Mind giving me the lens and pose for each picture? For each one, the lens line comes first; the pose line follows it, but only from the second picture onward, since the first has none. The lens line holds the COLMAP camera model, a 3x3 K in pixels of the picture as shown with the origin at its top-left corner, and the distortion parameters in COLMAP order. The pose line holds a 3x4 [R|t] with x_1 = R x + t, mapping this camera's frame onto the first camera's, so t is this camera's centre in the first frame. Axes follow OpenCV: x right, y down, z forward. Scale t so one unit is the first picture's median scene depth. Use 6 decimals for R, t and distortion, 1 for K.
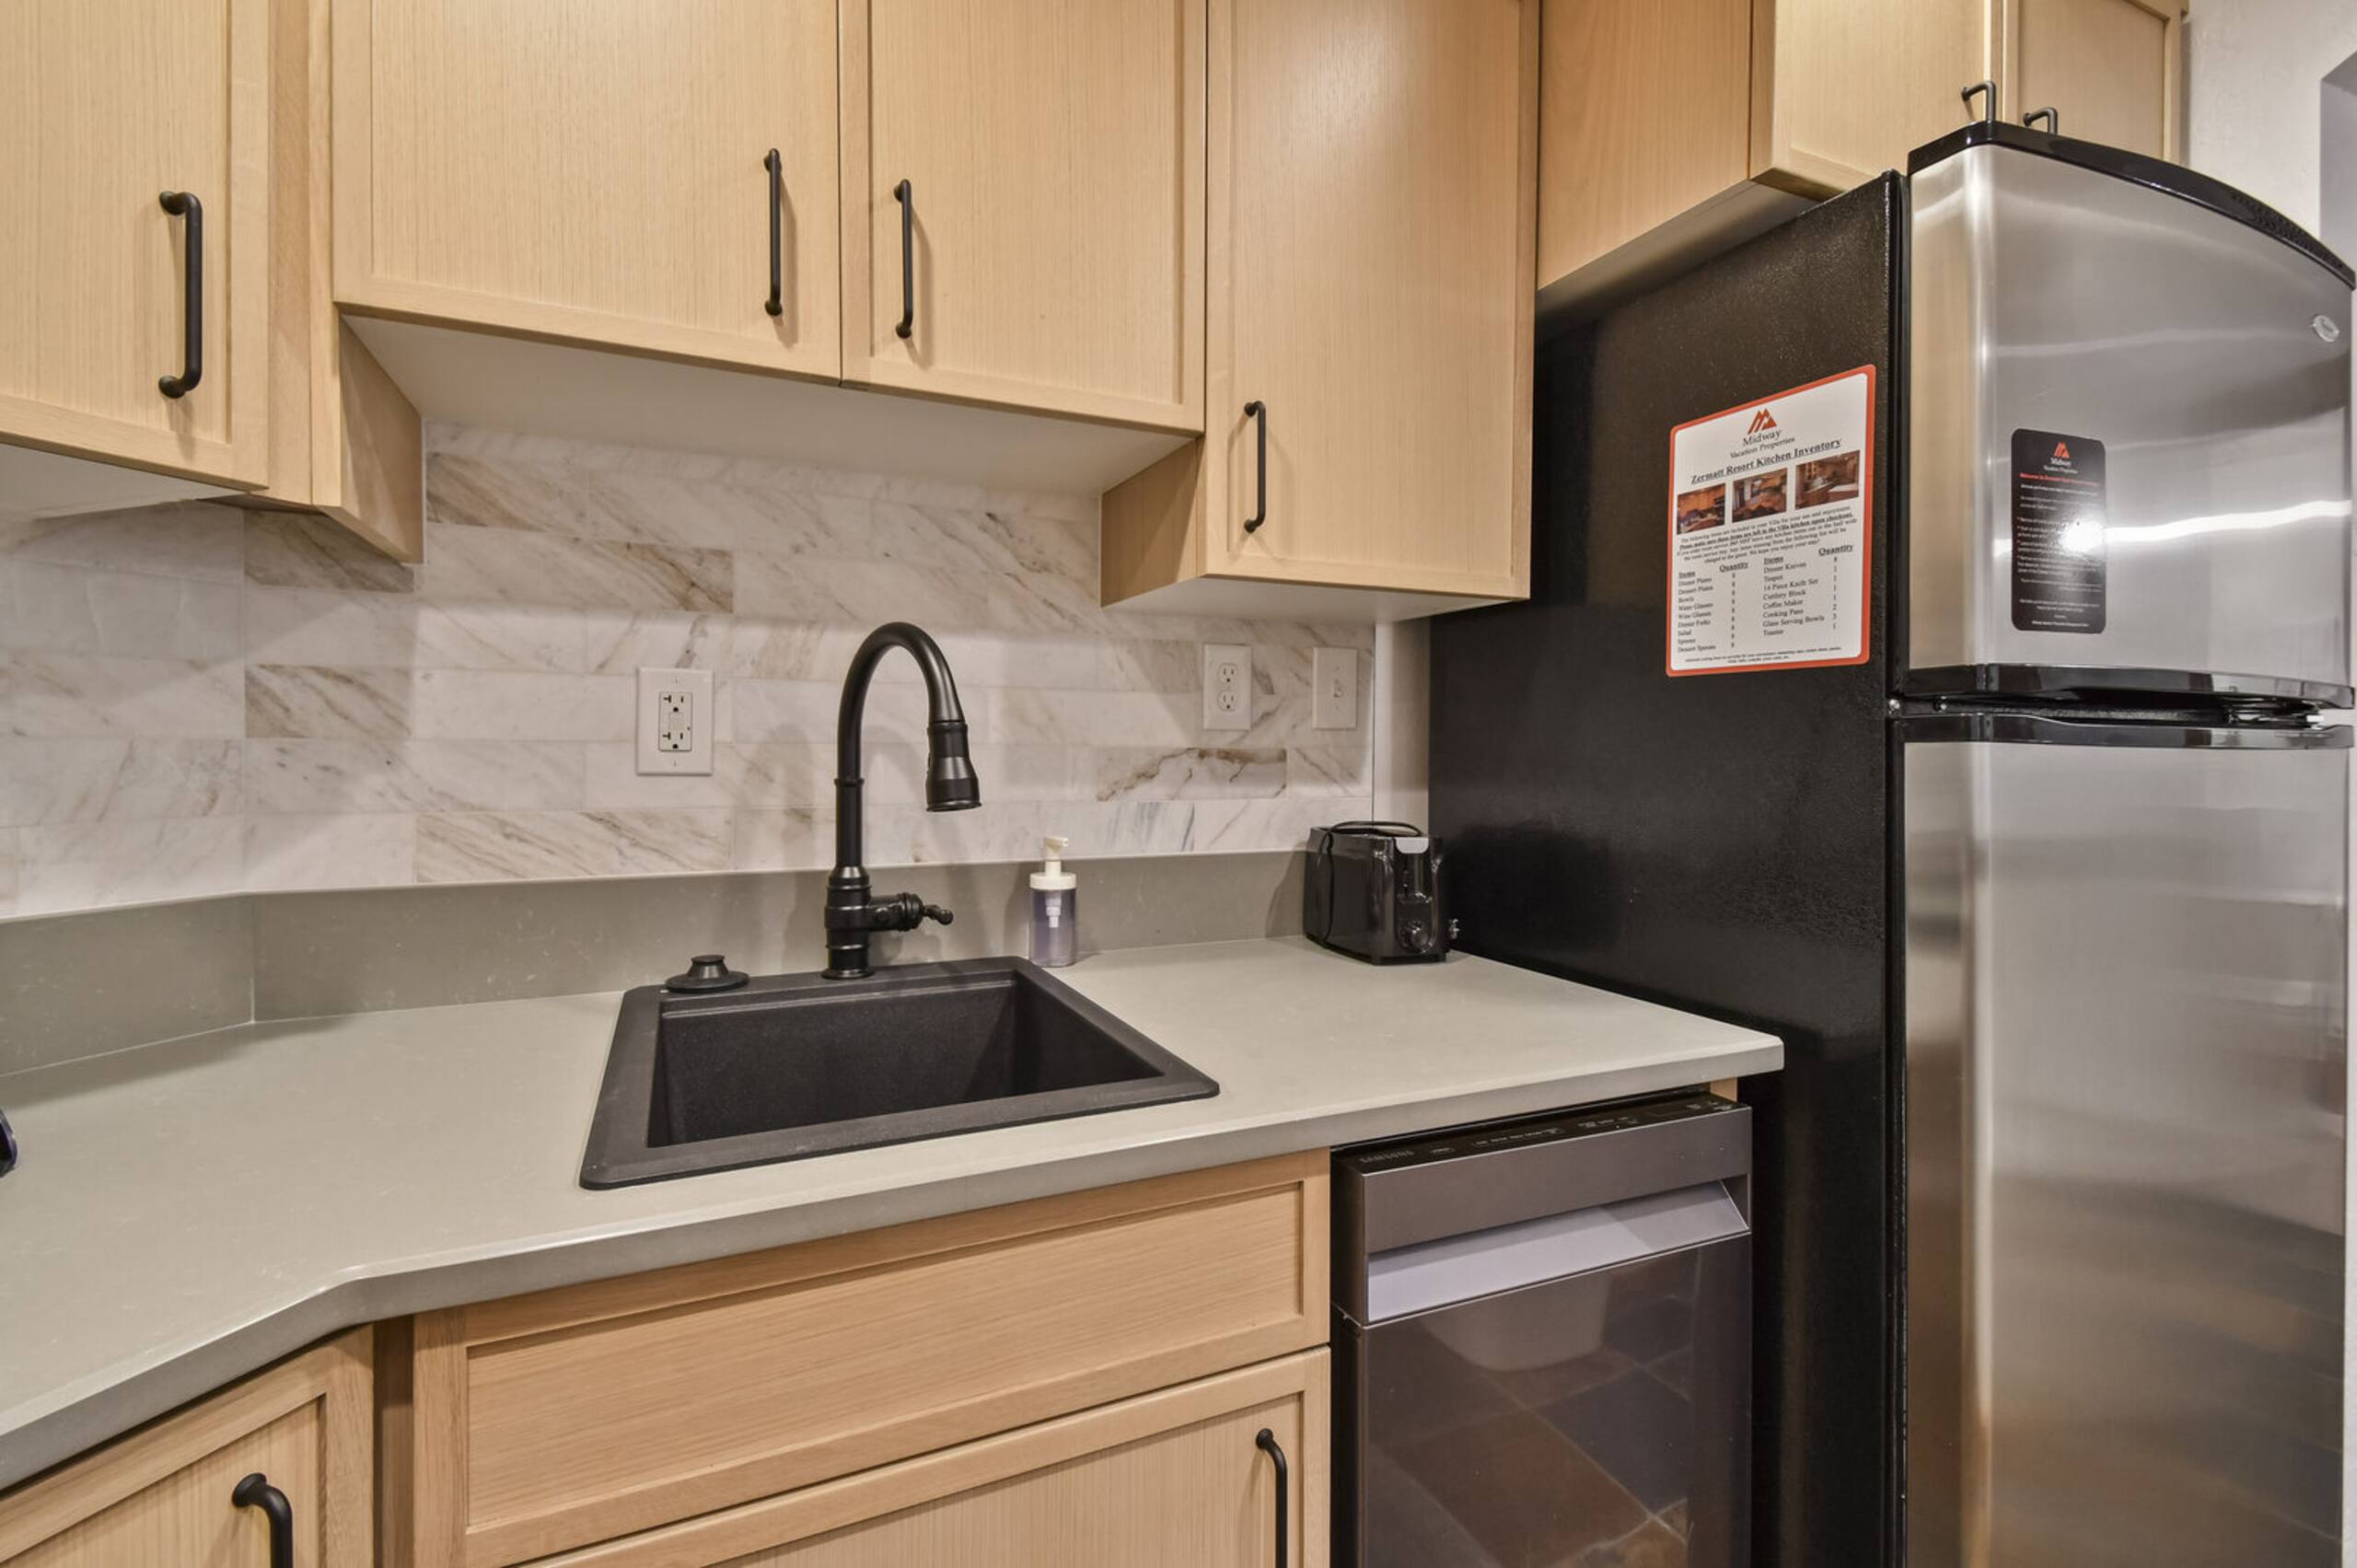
lens RADIAL K [[1023.4, 0, 1147.6], [0, 1023.4, 750.9], [0, 0, 1]] dist [0.030558, -0.000006]
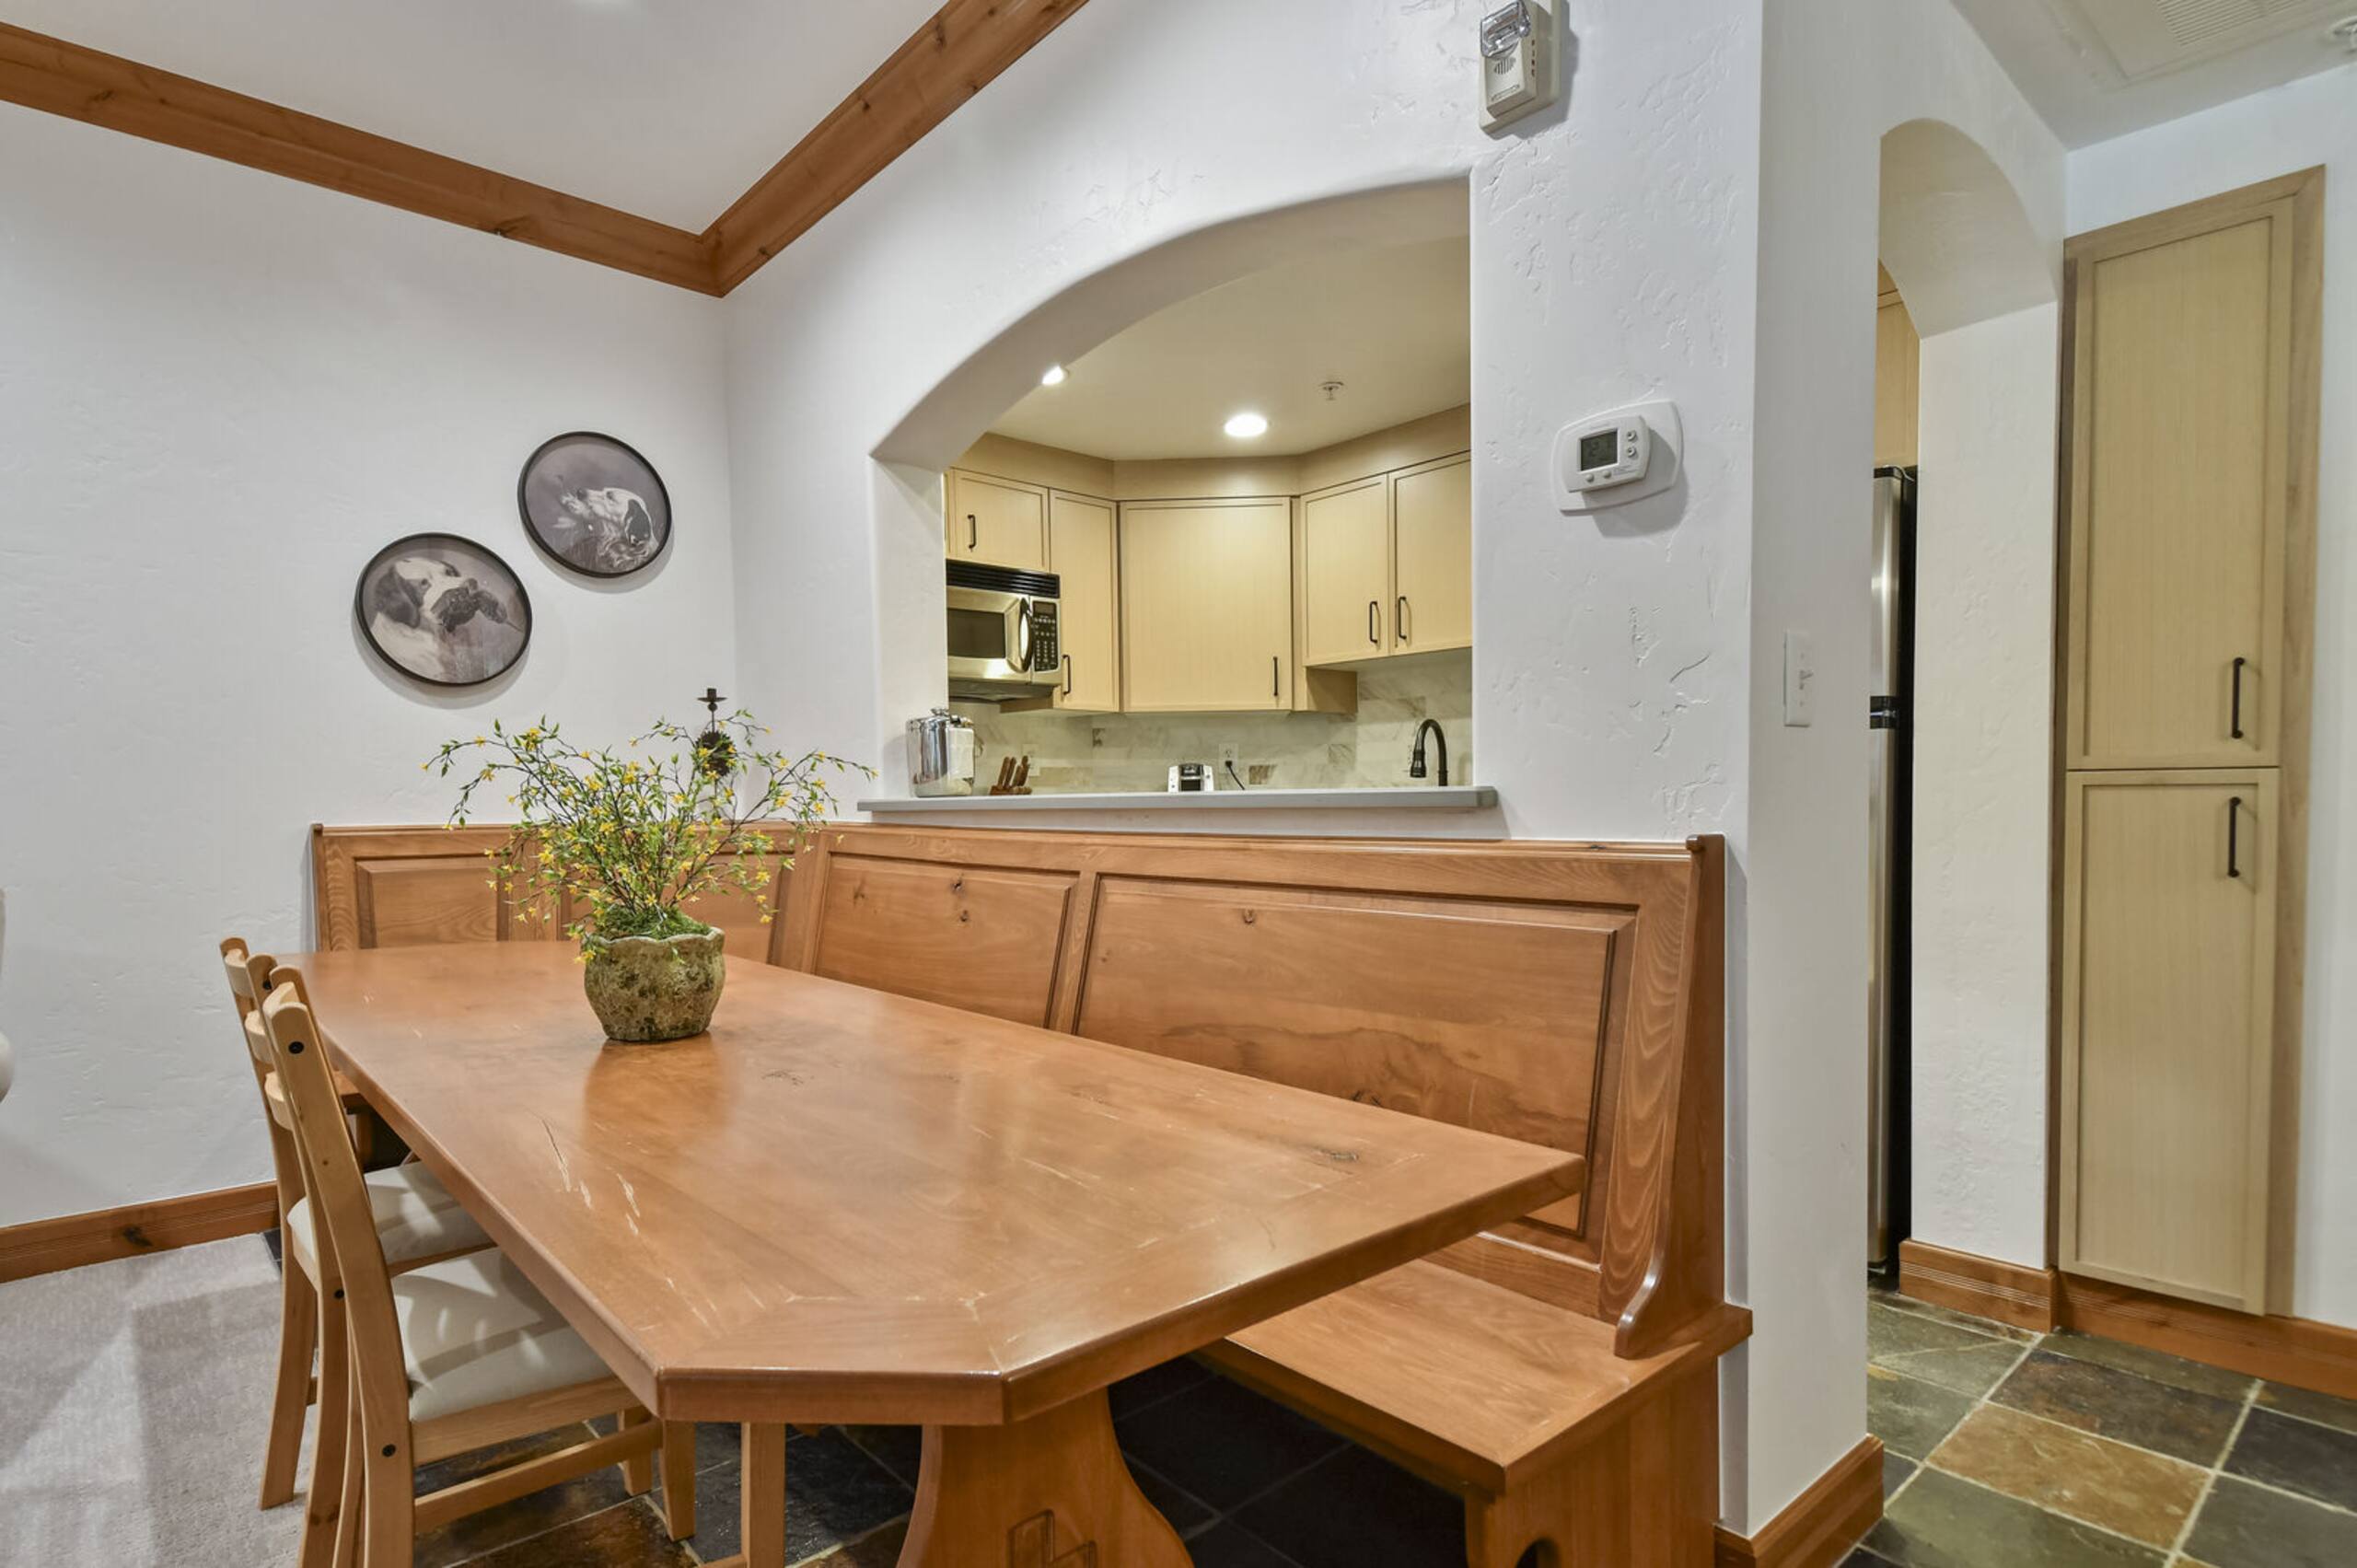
lens RADIAL K [[1193.7, 0, 1167.4], [0, 1193.7, 848.0], [0, 0, 1]] dist [0.019604, 0.000004]
pose [[0.314039, 0.031331, -0.948893, 2.791144], [0.009765, 0.999296, 0.036227, 0.119169], [0.949360, -0.020643, 0.313512, -0.855848]]
